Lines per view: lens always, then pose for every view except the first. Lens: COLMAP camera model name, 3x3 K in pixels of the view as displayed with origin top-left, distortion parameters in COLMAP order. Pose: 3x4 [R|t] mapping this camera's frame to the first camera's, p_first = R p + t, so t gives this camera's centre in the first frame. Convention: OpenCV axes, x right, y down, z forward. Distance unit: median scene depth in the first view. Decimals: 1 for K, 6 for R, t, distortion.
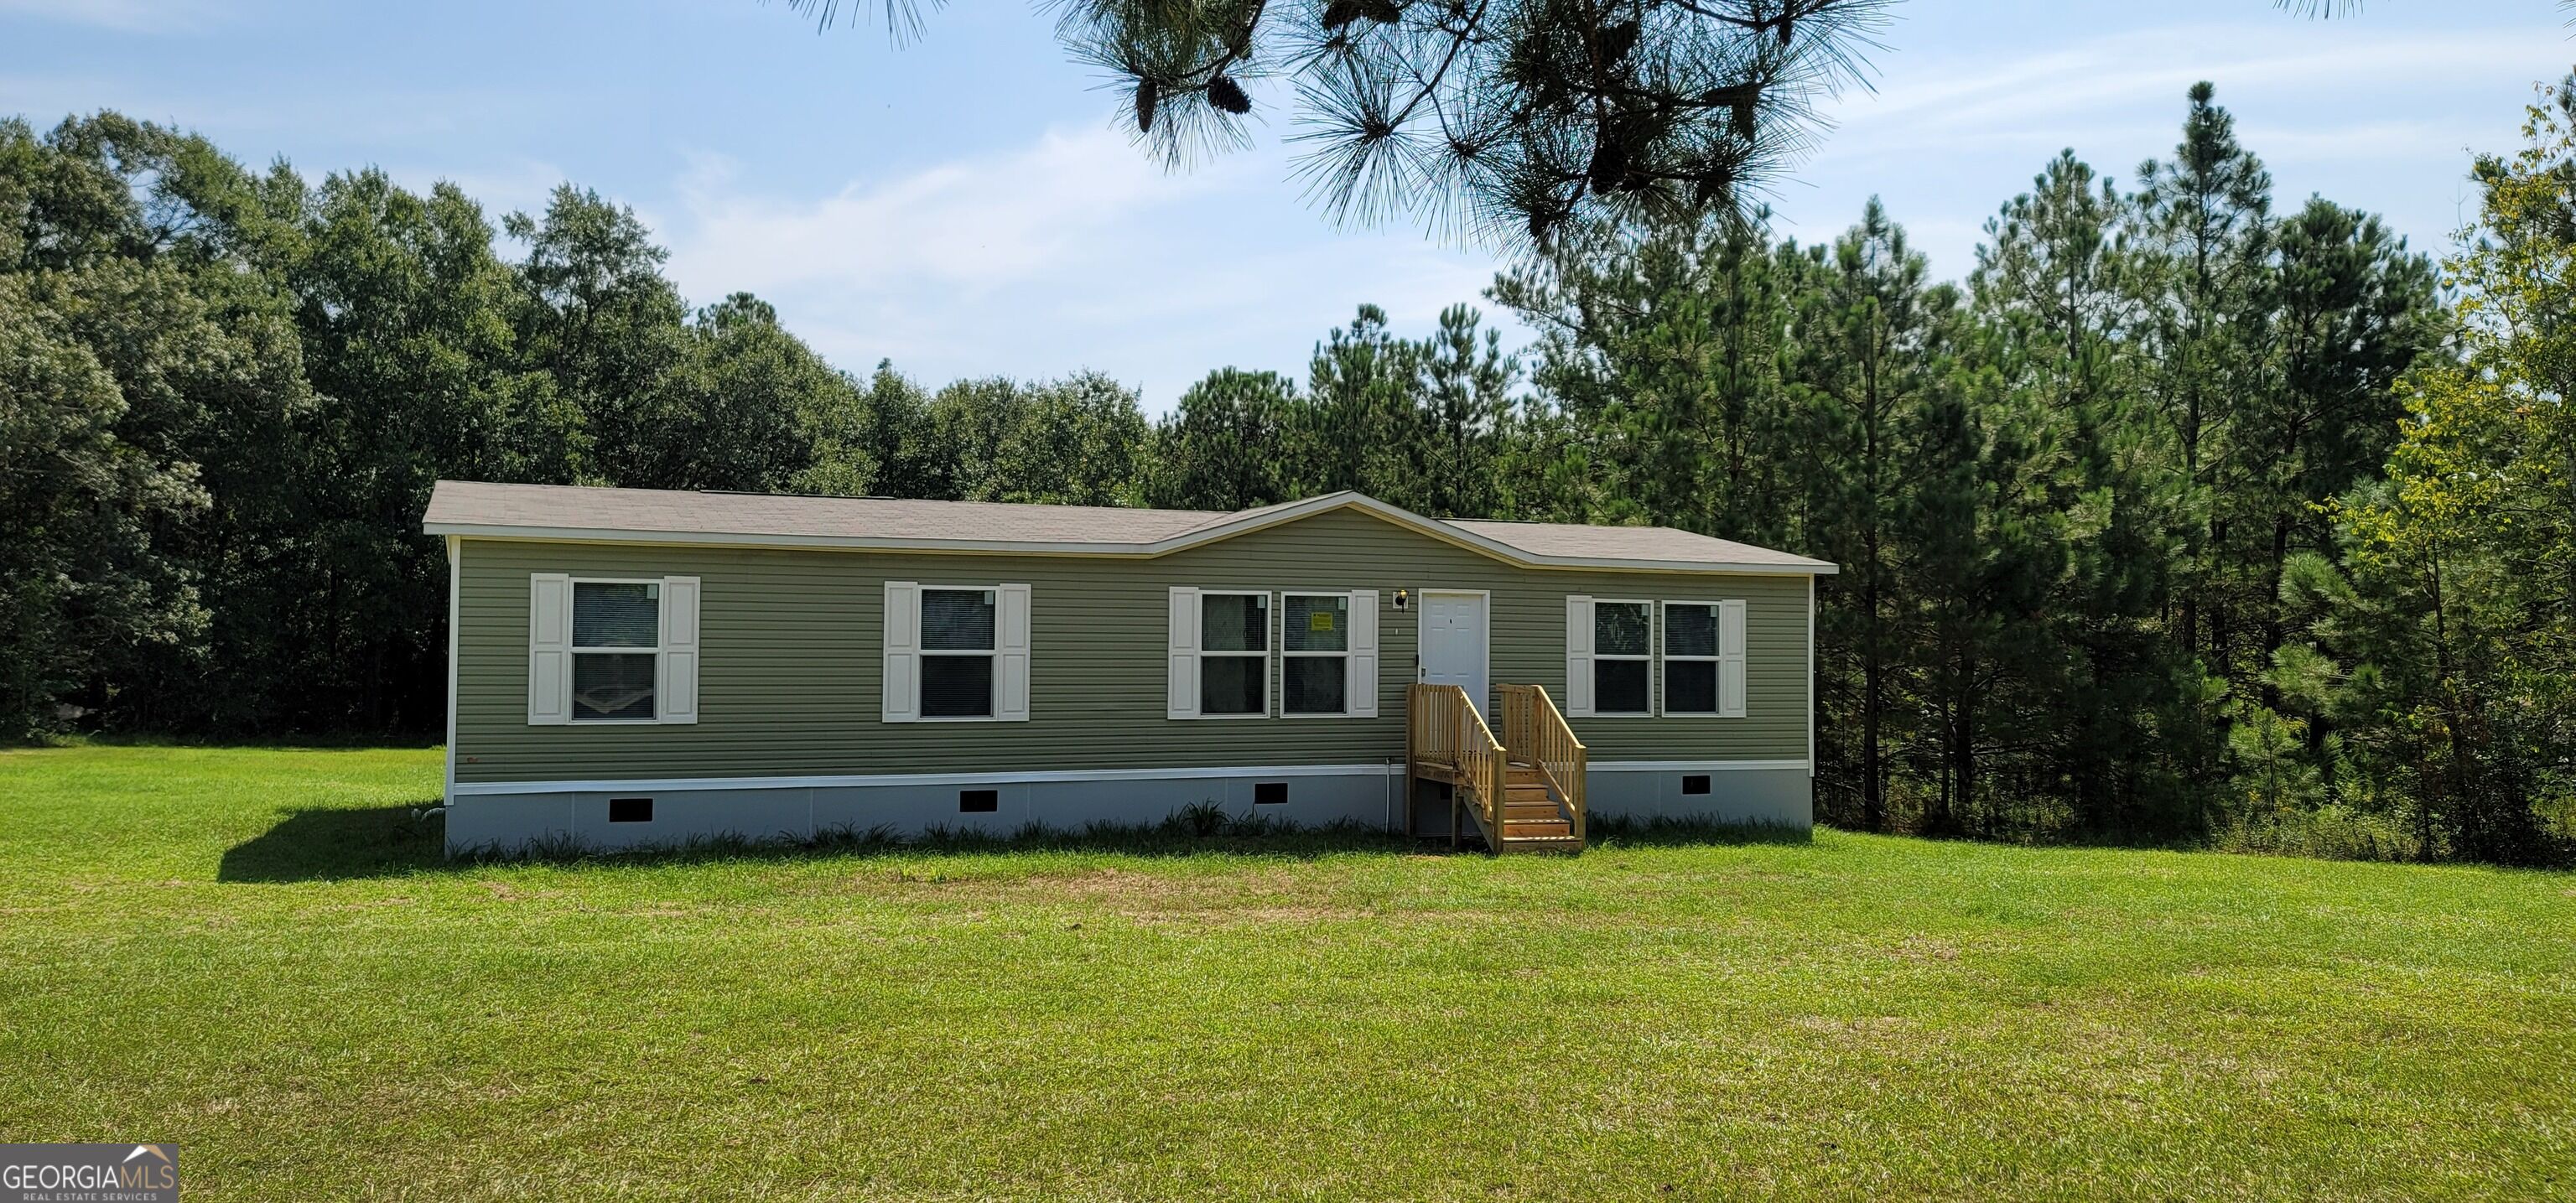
lens RADIAL K [[1911.4, 0, 1288.0], [0, 1911.4, 601.5], [0, 0, 1]] dist [0.048856, 0.001423]
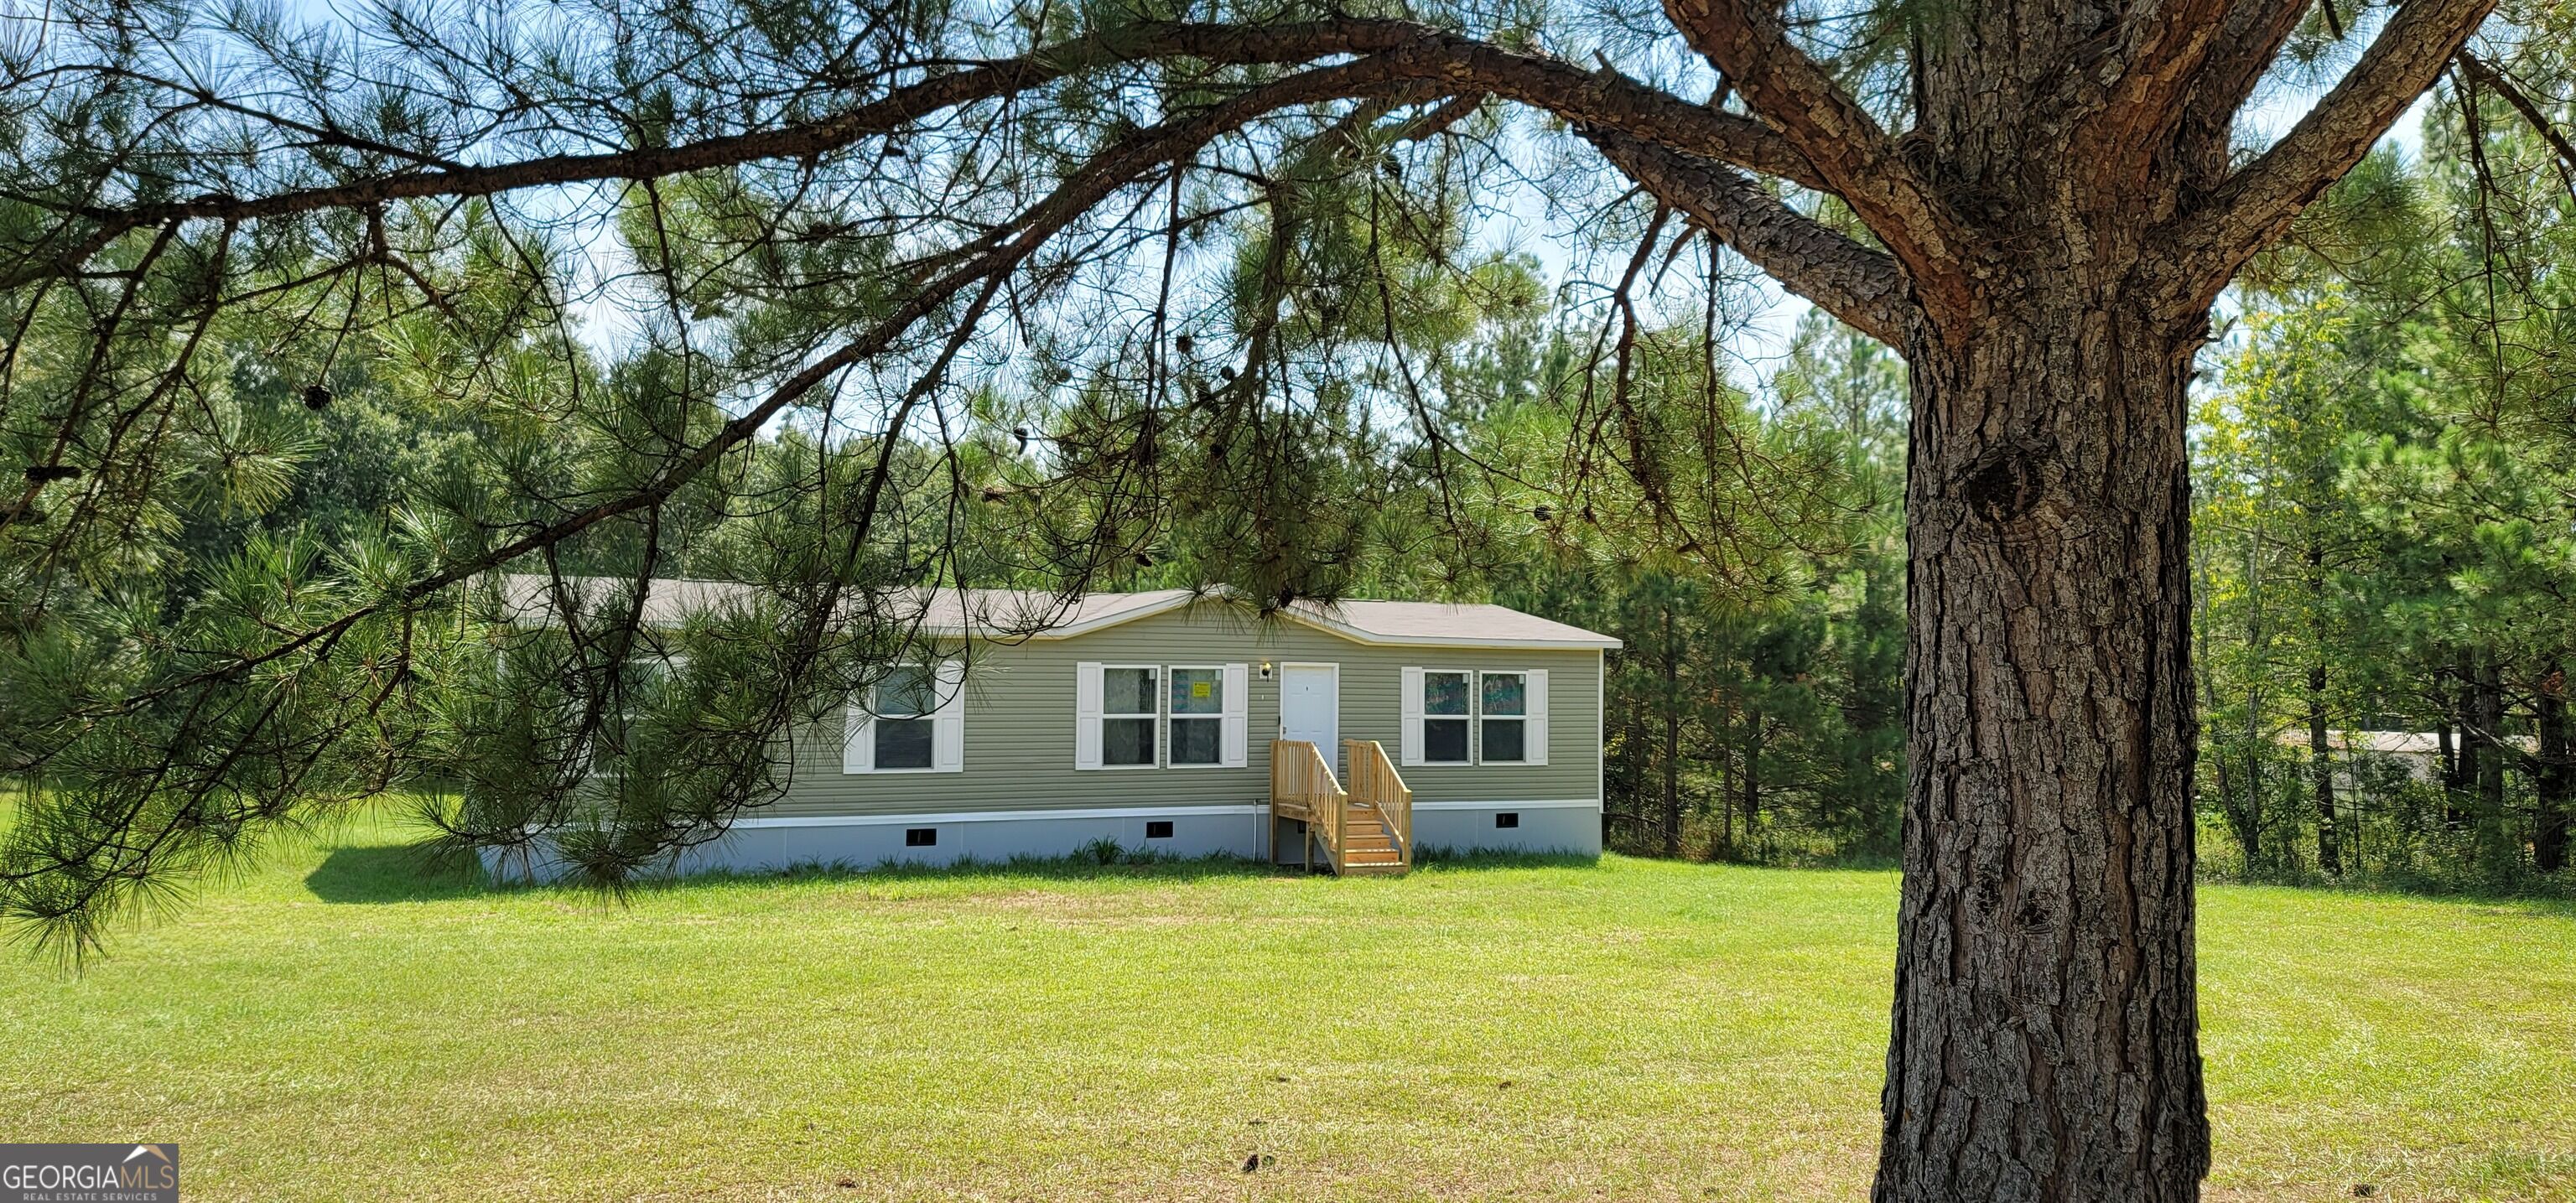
lens RADIAL K [[1911.4, 0, 1314.5], [0, 1911.4, 610.5], [0, 0, 1]] dist [0.055643, -0.001460]
pose [[0.997561, 0.003294, 0.069729, 0.003973], [-0.002344, 0.999903, -0.013706, -0.022544], [-0.069768, 0.013509, 0.997472, -0.222905]]
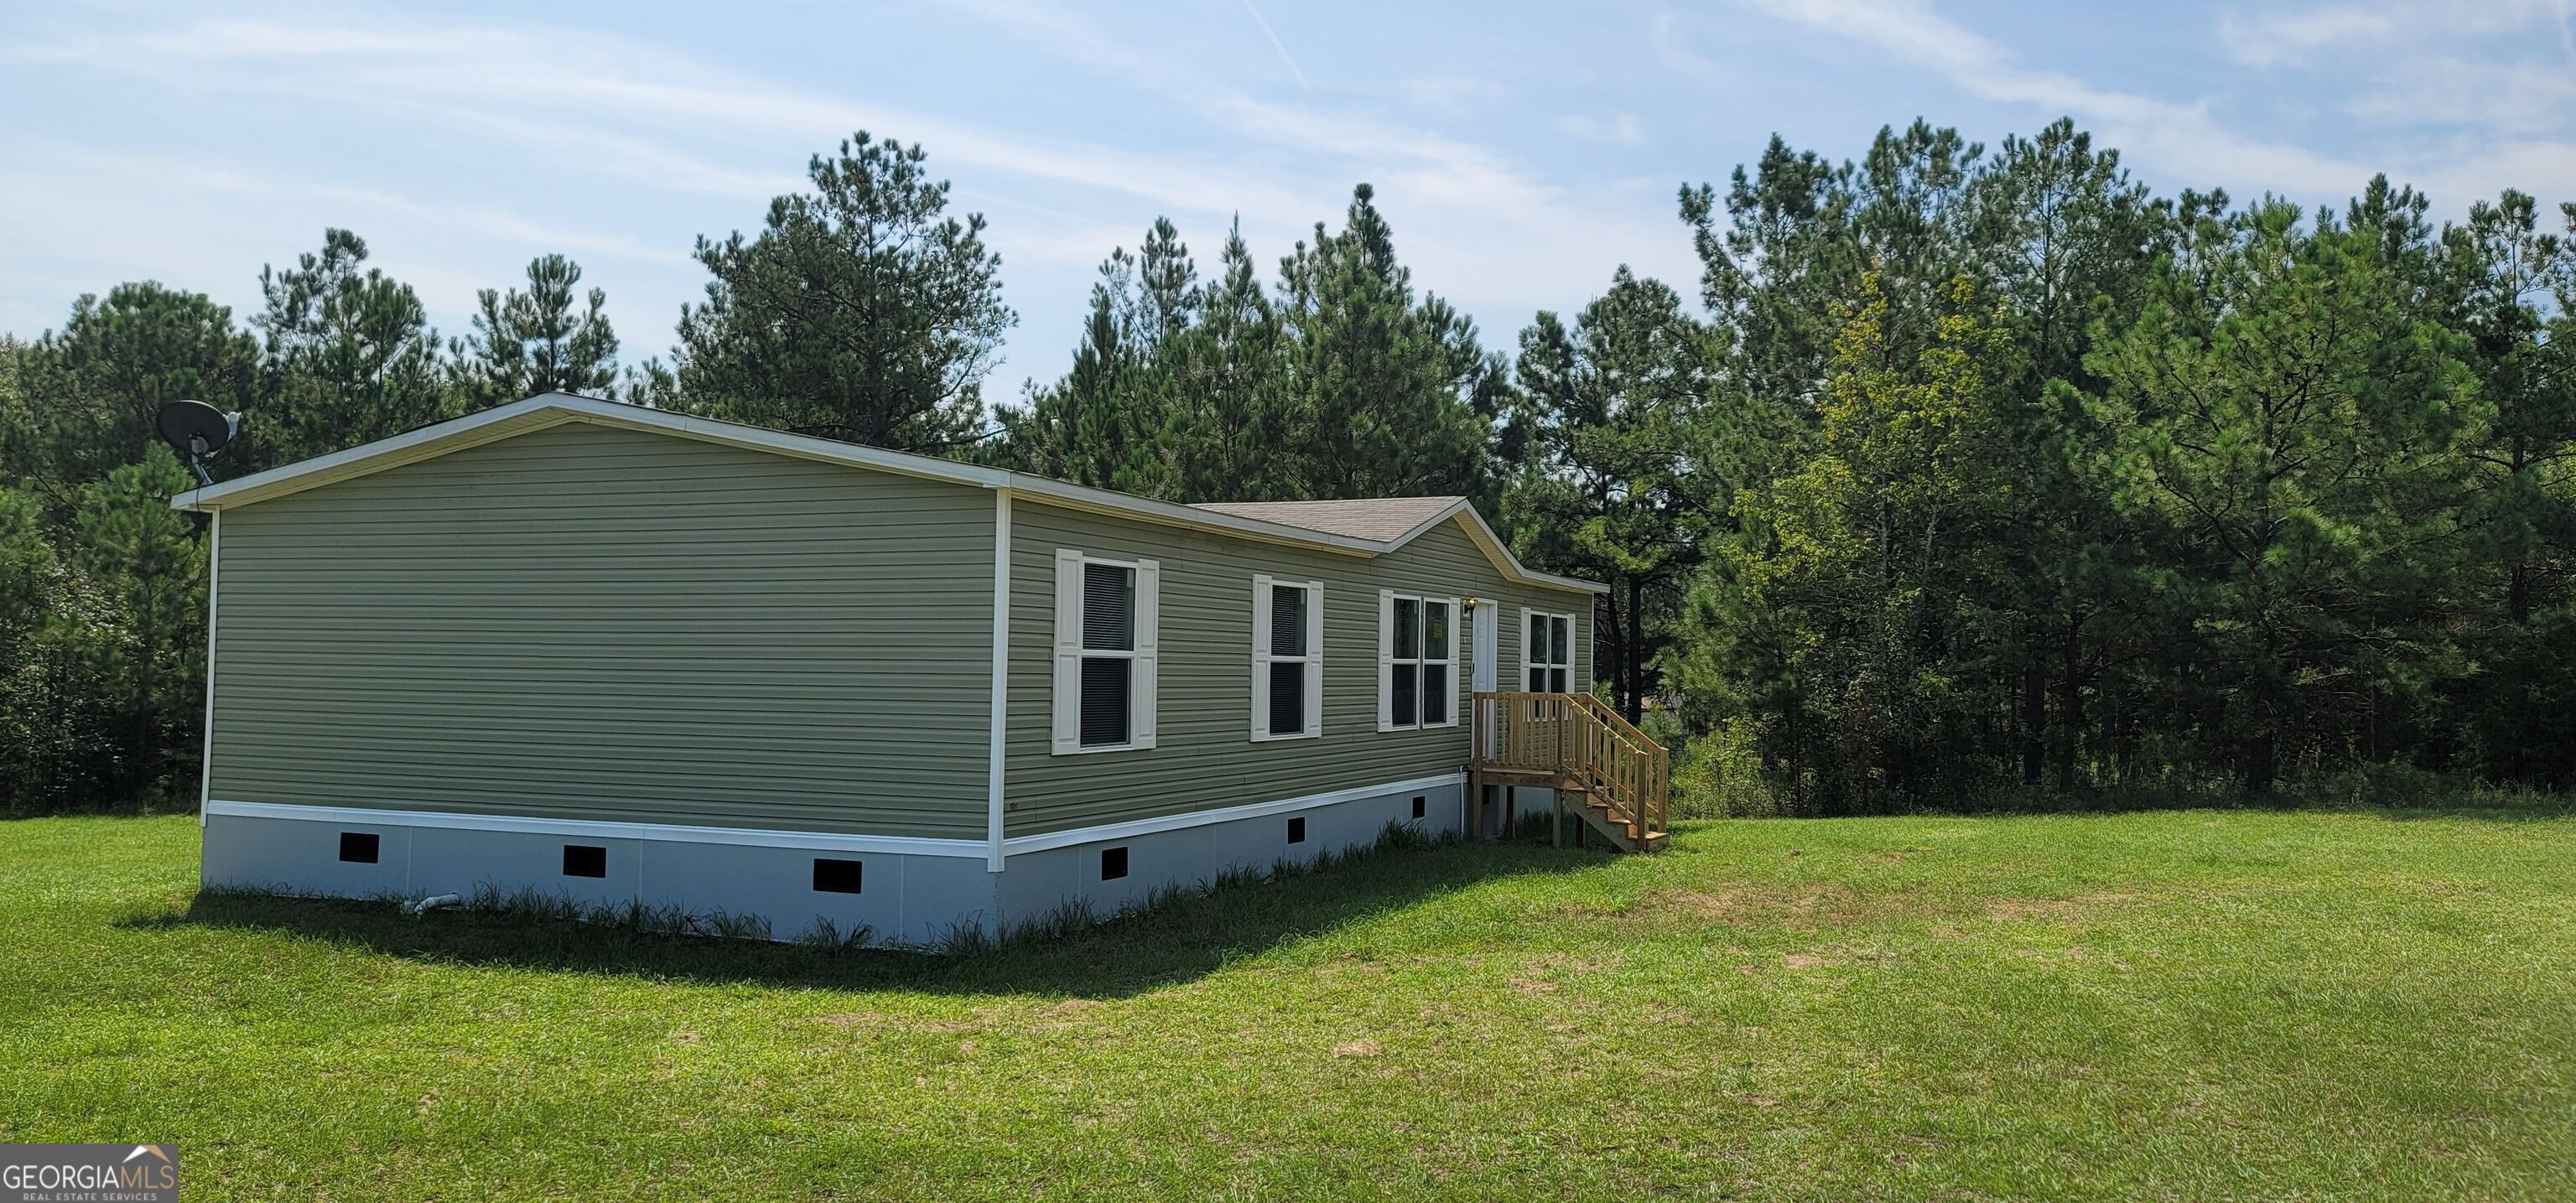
lens RADIAL K [[1934.4, 0, 1288.0], [0, 1934.4, 601.5], [0, 0, 1]] dist [0.051550, -0.001525]
pose [[0.702344, 0.026589, 0.711341, -0.703082], [-0.023487, 0.999624, -0.014175, 0.011611], [-0.711450, -0.006752, 0.702704, 0.343237]]
